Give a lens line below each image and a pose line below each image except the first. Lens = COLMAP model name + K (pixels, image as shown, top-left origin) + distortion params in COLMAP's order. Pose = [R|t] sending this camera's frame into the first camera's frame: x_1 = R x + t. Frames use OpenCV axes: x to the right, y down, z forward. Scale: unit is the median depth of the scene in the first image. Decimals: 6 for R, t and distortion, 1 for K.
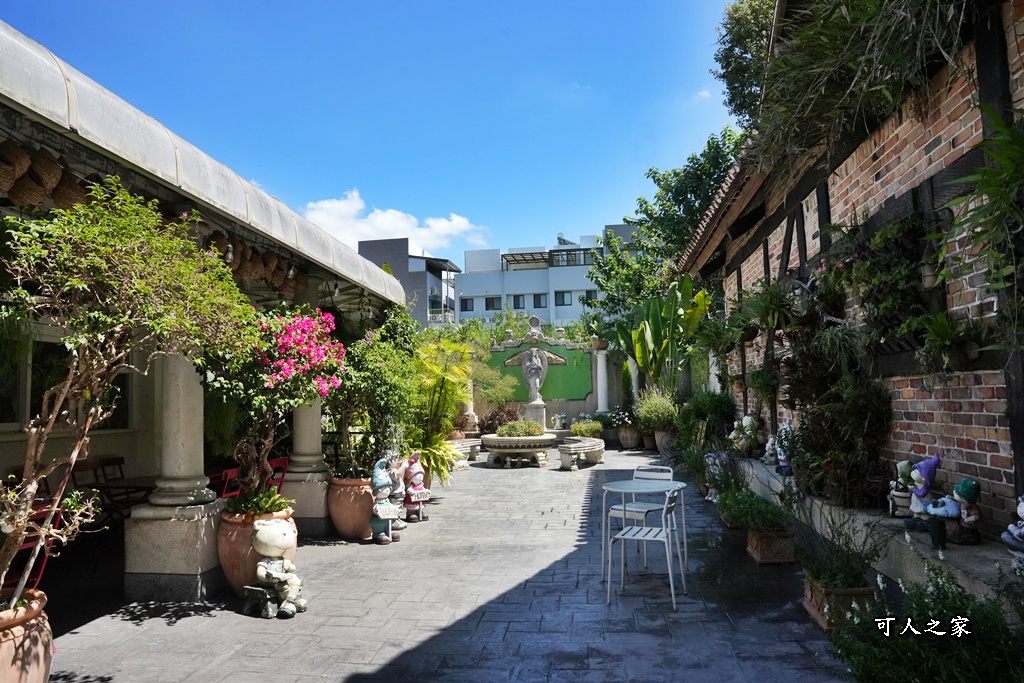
lens RADIAL K [[705.6, 0, 512.0], [0, 705.6, 341.5], [0, 0, 1]] dist [-0.106312, 0.001493]
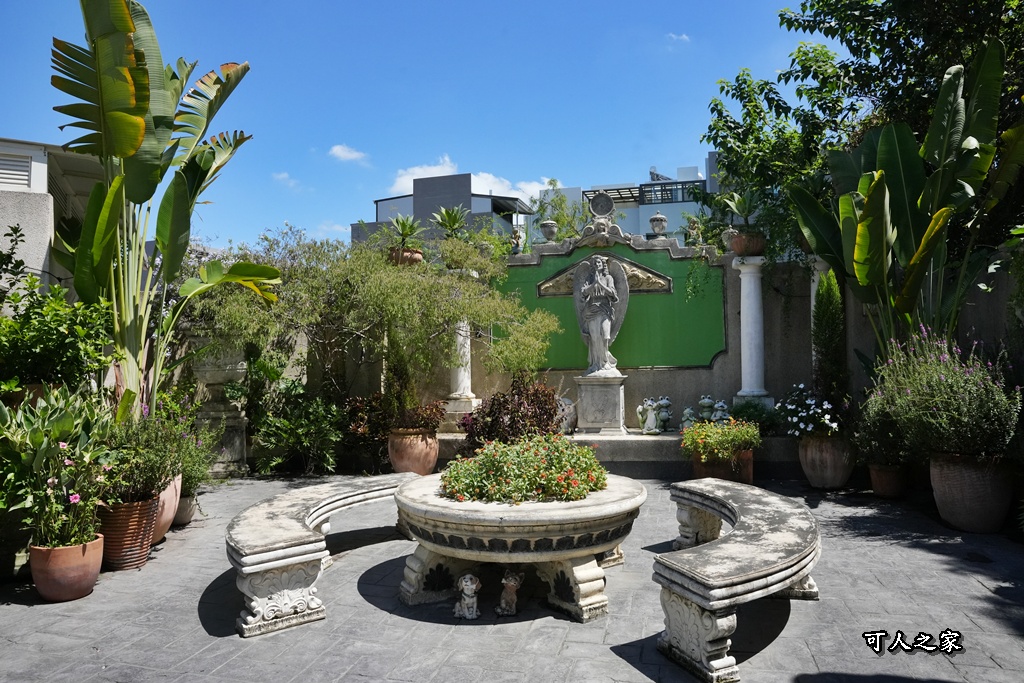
lens RADIAL K [[705.6, 0, 512.0], [0, 705.6, 341.5], [0, 0, 1]] dist [-0.106312, 0.001493]
pose [[0.991855, 0.005513, -0.127250, 0.033621], [0.000851, 0.998754, 0.049904, 0.043668], [0.127367, -0.049605, 0.990614, 0.544467]]
